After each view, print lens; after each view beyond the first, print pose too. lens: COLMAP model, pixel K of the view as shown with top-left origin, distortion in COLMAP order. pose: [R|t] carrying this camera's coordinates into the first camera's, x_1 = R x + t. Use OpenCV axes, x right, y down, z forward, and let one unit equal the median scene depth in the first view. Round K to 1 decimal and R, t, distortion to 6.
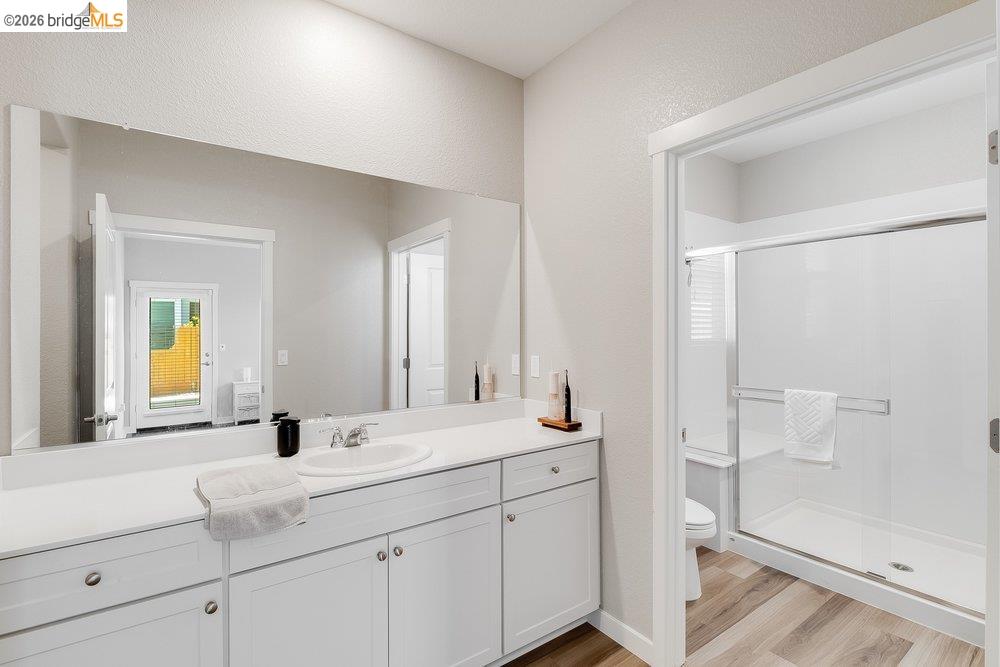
lens RADIAL K [[468.0, 0, 498.4], [0, 468.0, 330.5], [0, 0, 1]] dist [-0.006234, -0.000322]
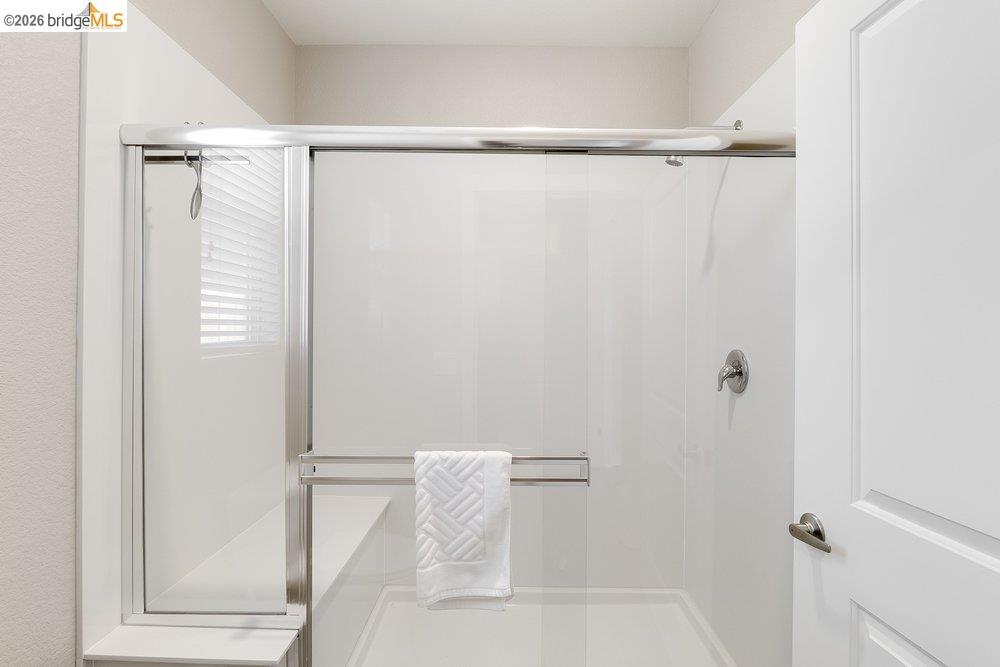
lens RADIAL K [[468.0, 0, 499.5], [0, 468.0, 330.1], [0, 0, 1]] dist [-0.006234, -0.000322]
pose [[0.586714, 0.008972, 0.809745, 0.291504], [-0.009528, 0.999946, -0.004175, 0.005289], [-0.809738, -0.005266, 0.586768, 0.674189]]
